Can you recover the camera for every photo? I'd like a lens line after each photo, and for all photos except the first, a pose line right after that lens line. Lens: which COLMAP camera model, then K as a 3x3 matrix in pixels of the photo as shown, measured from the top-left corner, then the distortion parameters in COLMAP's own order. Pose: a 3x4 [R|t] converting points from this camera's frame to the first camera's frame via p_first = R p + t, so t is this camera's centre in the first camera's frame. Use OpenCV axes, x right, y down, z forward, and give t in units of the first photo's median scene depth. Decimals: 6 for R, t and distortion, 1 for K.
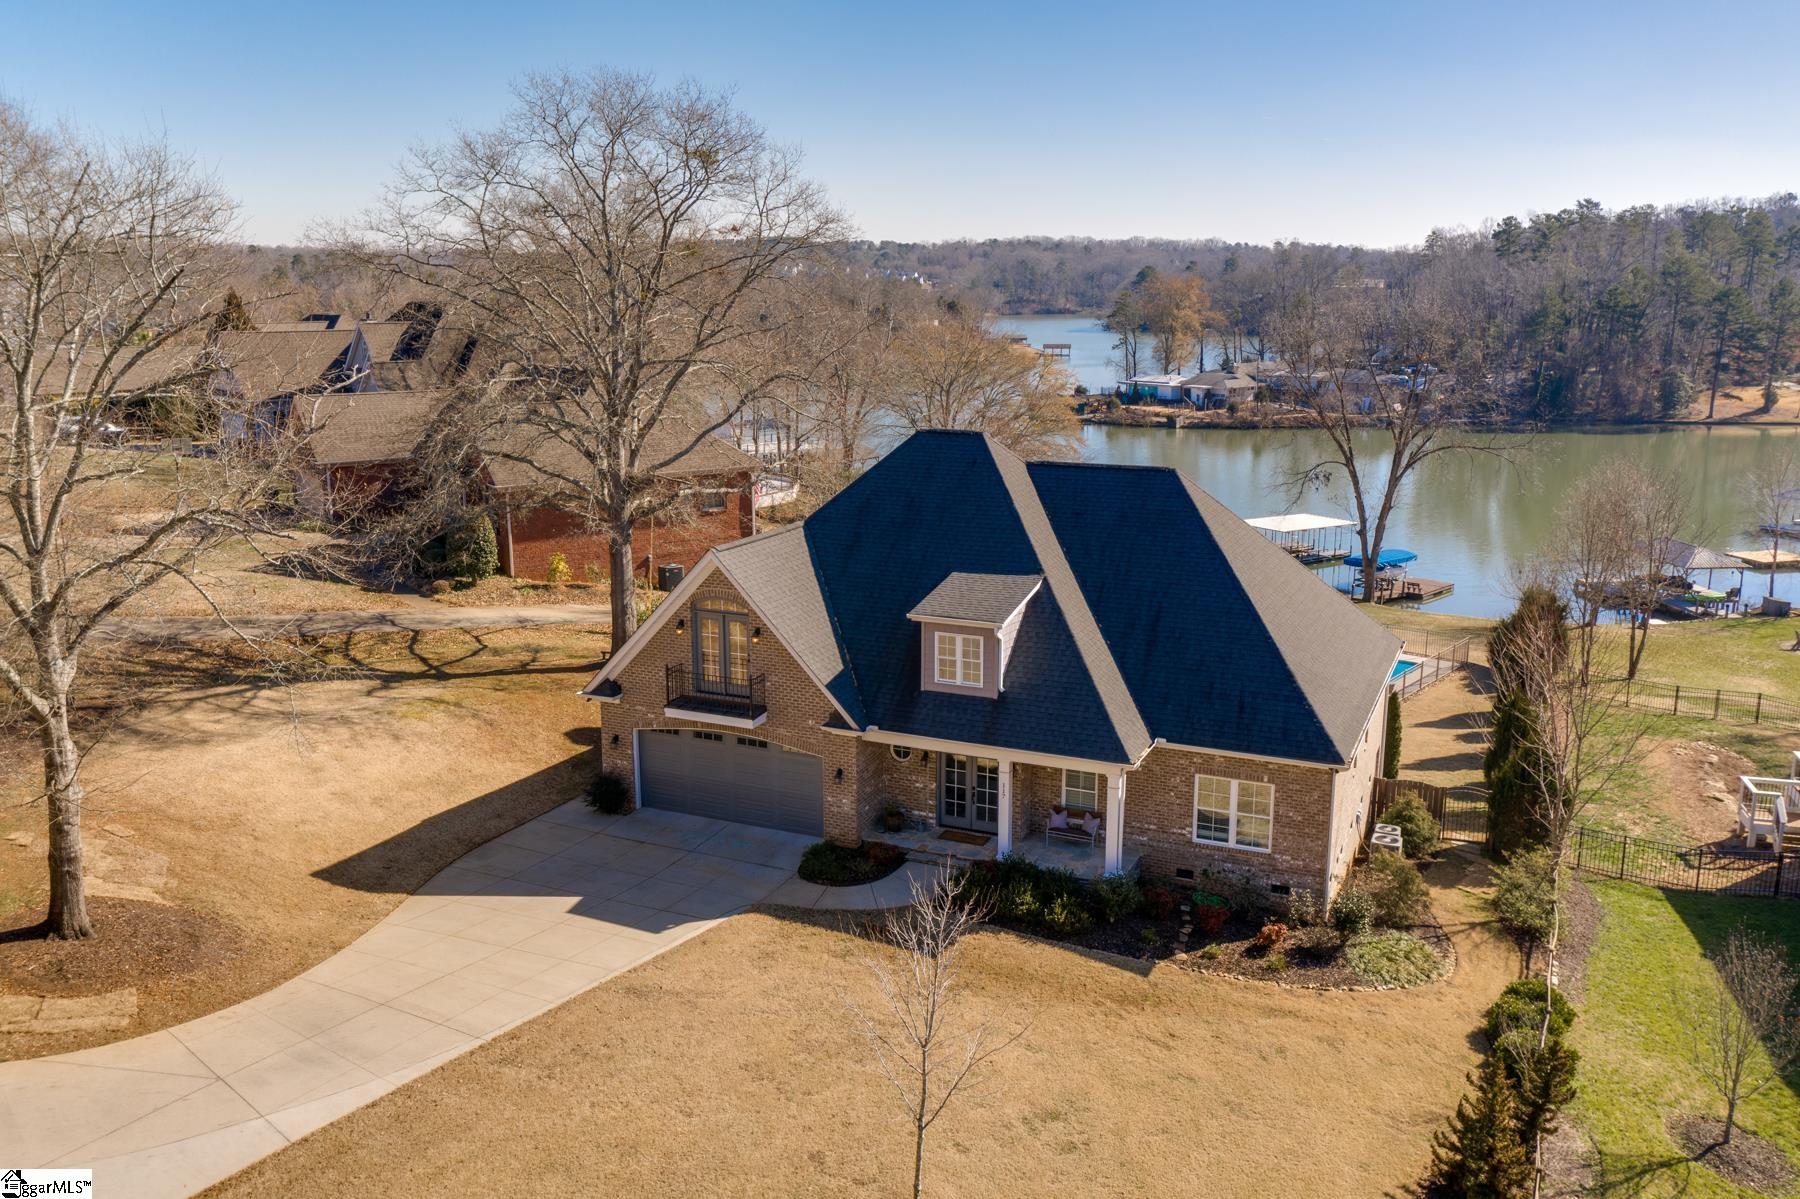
lens RADIAL K [[1438.4, 0, 900.0], [0, 1438.4, 599.5], [0, 0, 1]] dist [0.000278, -0.003269]
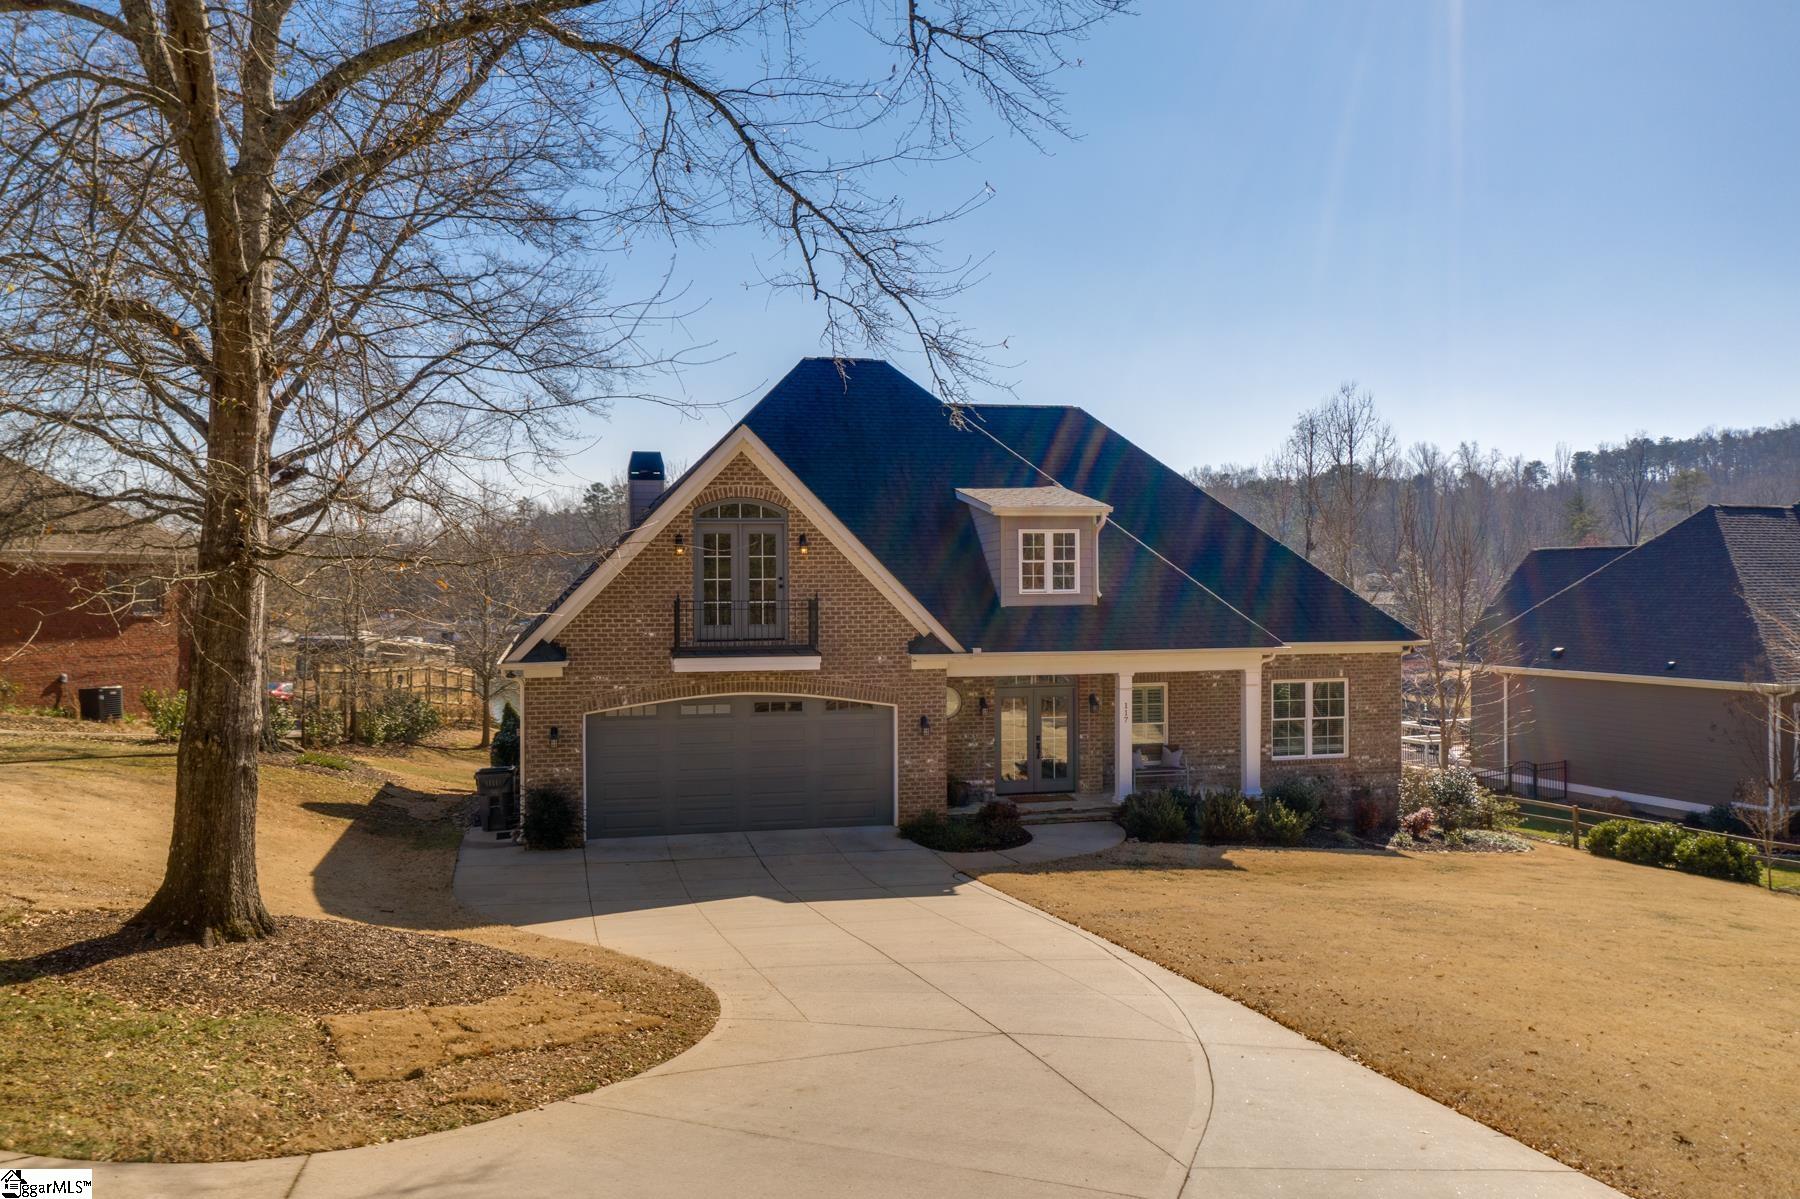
lens RADIAL K [[1438.4, 0, 900.0], [0, 1438.4, 599.5], [0, 0, 1]] dist [0.000278, -0.003269]
pose [[0.784321, -0.010425, 0.620267, -0.525326], [0.138022, 0.977730, -0.158095, 0.178017], [-0.604806, 0.209608, 0.768293, 0.426342]]
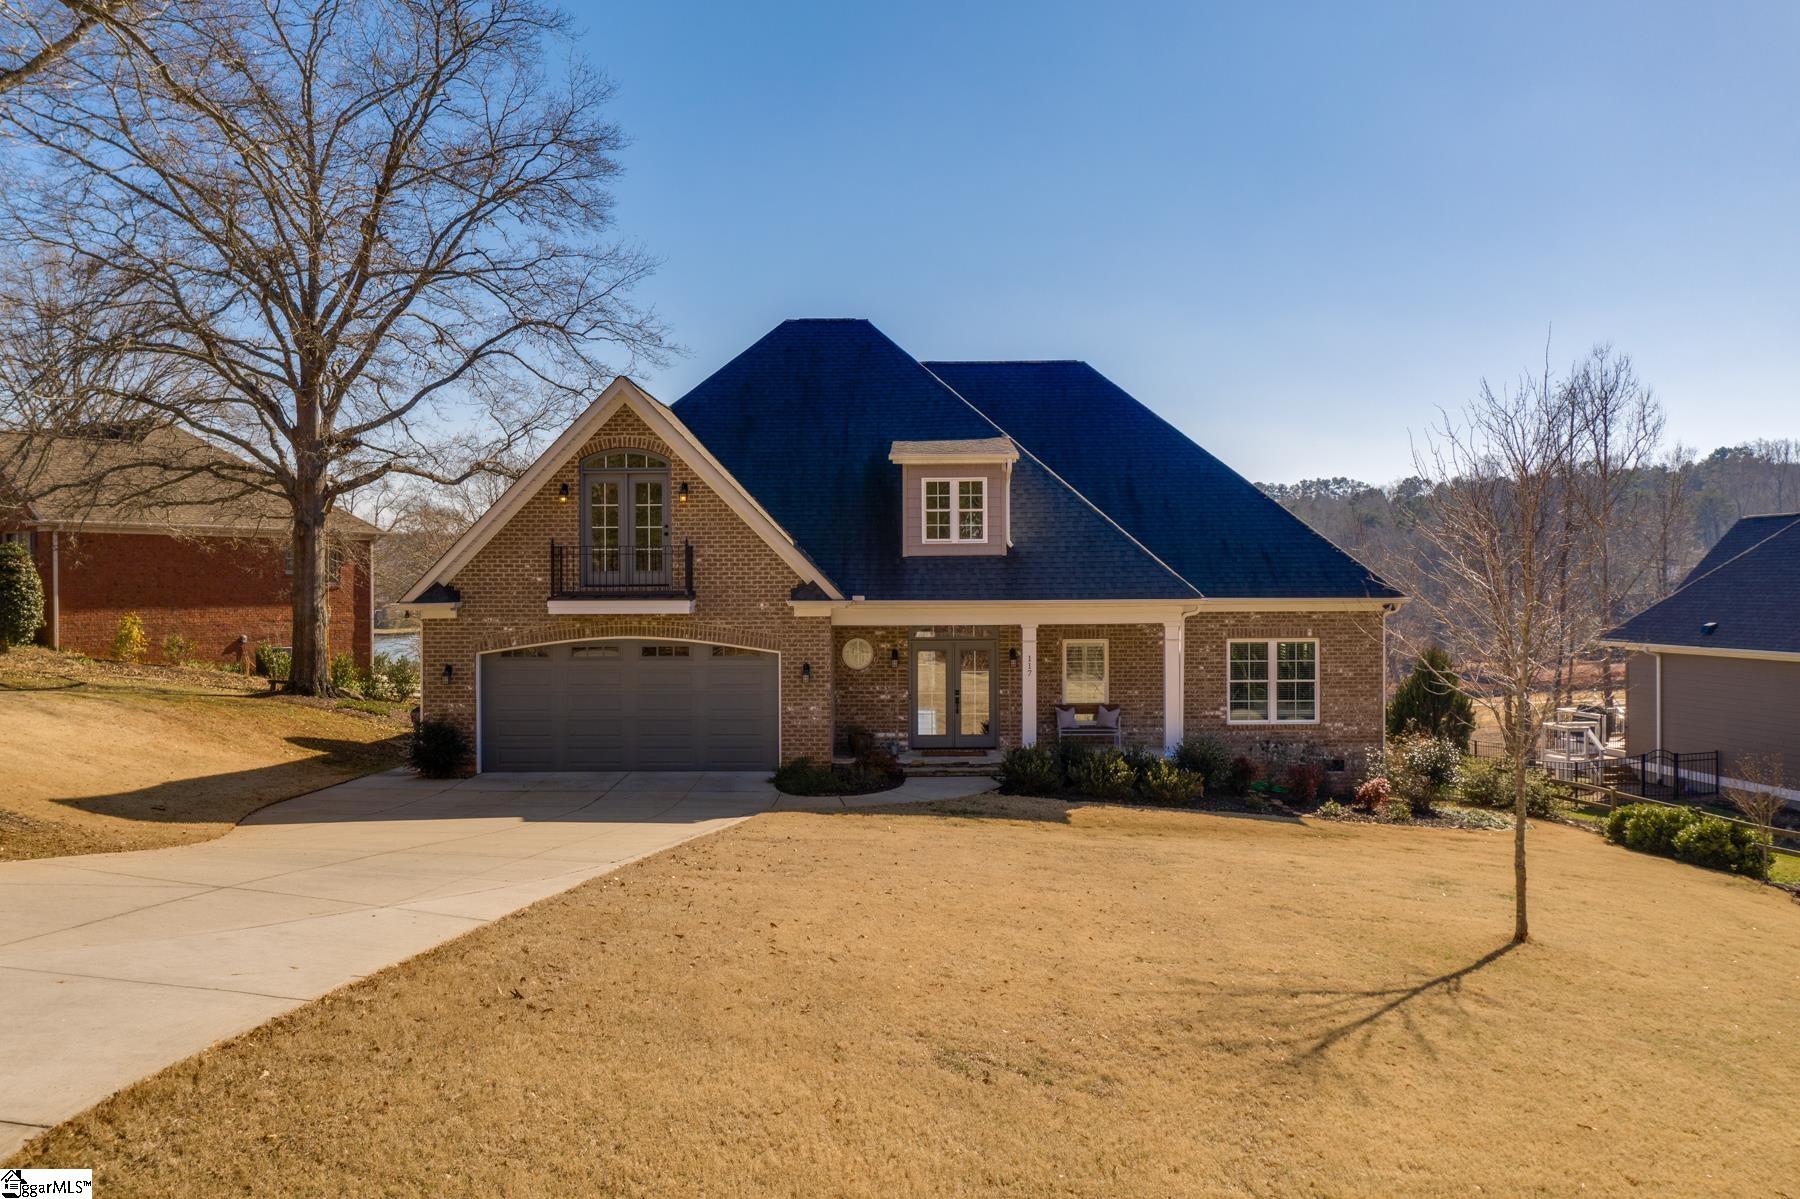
lens RADIAL K [[1438.4, 0, 900.0], [0, 1438.4, 599.5], [0, 0, 1]] dist [0.000278, -0.003269]
pose [[0.912462, -0.006038, 0.409118, -0.309917], [0.090836, 0.977929, -0.188161, 0.234819], [-0.398952, 0.208852, 0.892871, 0.308327]]
